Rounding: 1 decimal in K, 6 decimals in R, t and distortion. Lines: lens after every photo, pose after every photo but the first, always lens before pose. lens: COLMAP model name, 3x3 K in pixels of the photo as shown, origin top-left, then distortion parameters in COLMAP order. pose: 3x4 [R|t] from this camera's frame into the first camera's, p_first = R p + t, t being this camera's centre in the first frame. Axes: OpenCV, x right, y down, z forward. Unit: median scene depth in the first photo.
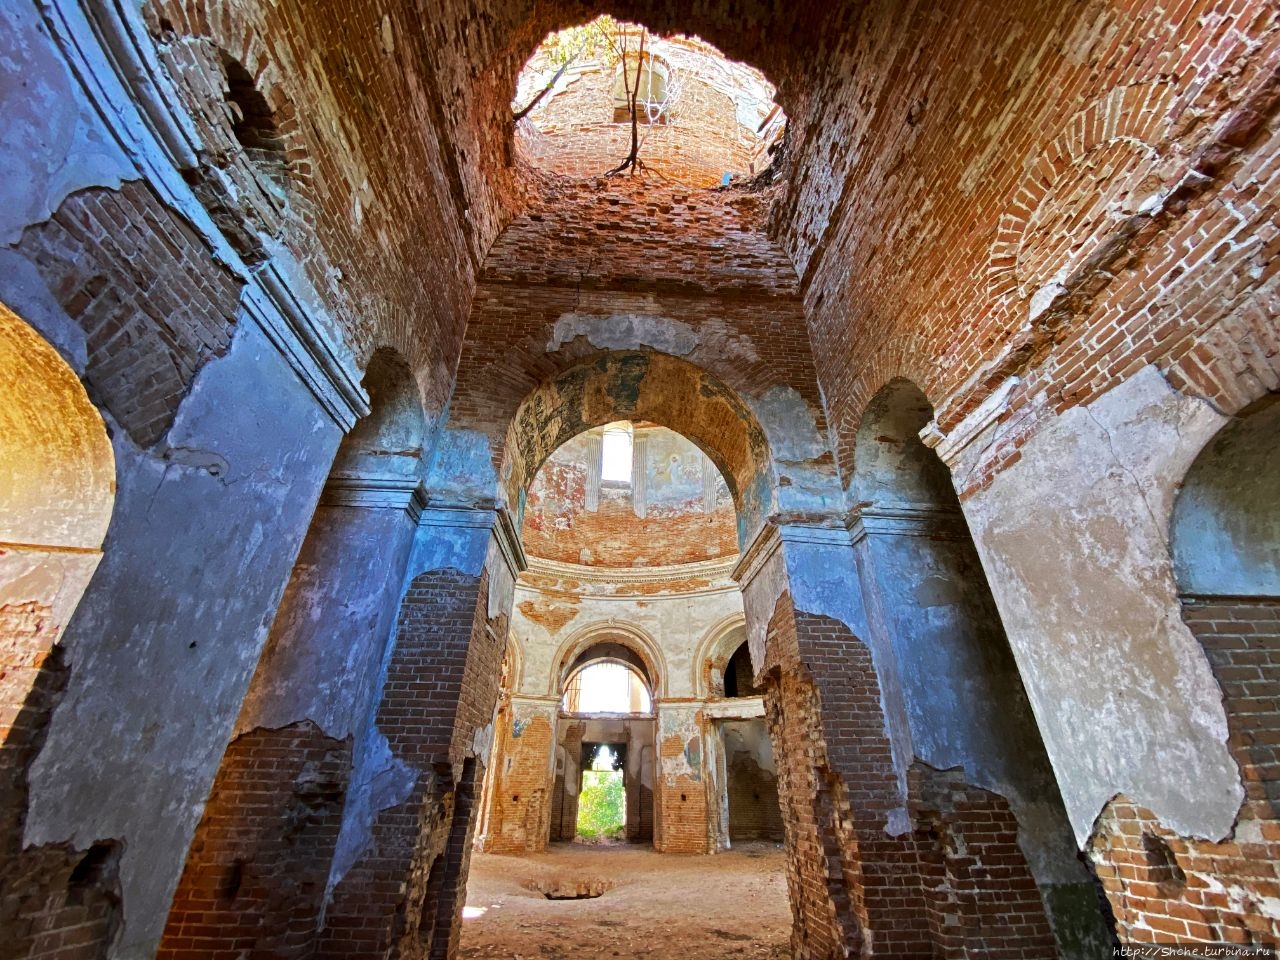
lens RADIAL K [[521.1, 0, 644.0], [0, 521.1, 480.9], [0, 0, 1]] dist [-0.004804, -0.008042]
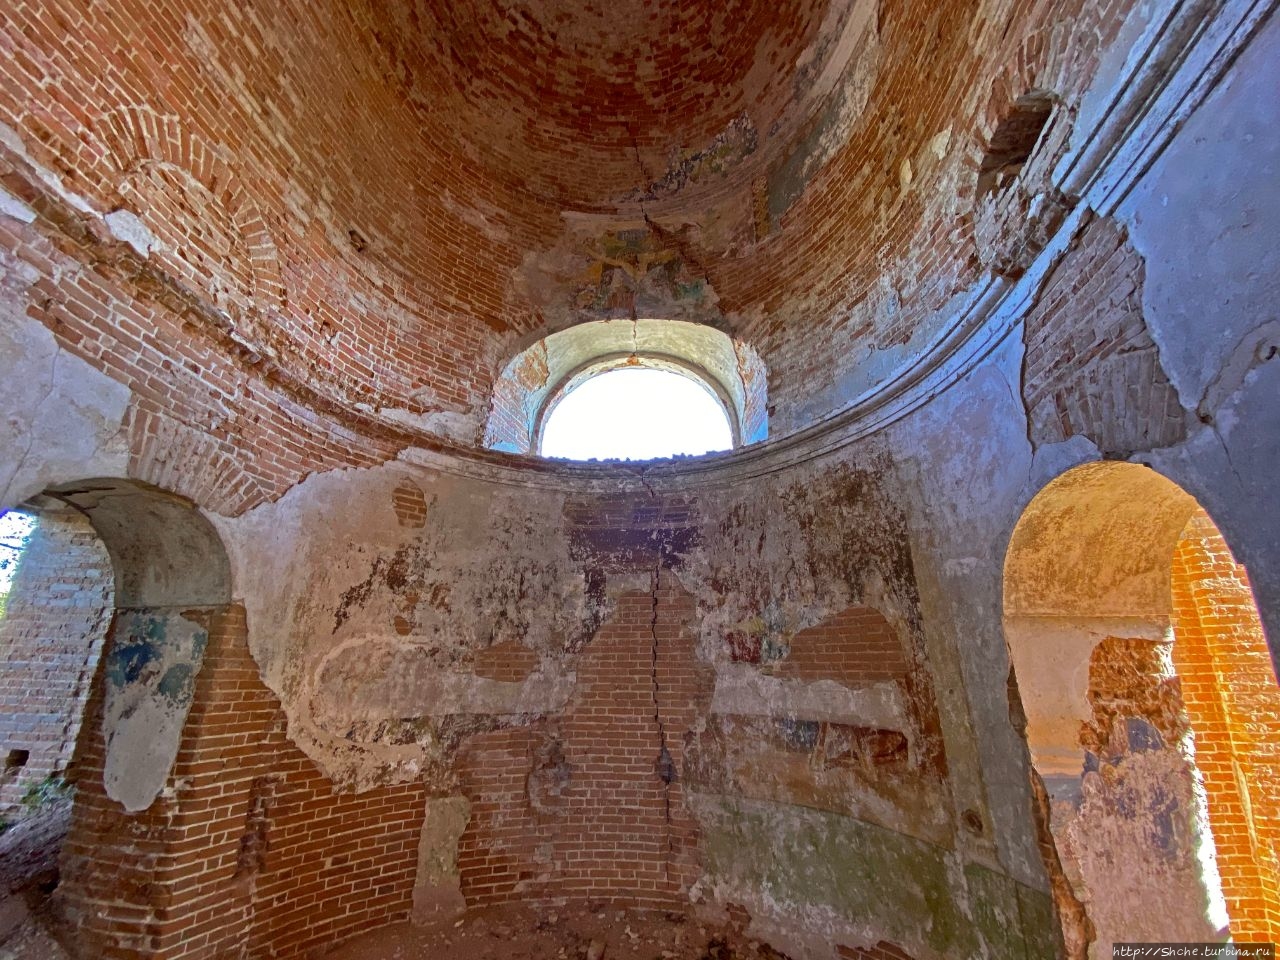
lens RADIAL K [[521.1, 0, 640.2], [0, 521.1, 480.5], [0, 0, 1]] dist [-0.004804, -0.008042]
pose [[-0.984334, 0.042047, 0.171228, -0.240360], [-0.103932, 0.646112, -0.756133, 0.615265], [-0.142426, -0.762083, -0.631620, 1.434419]]
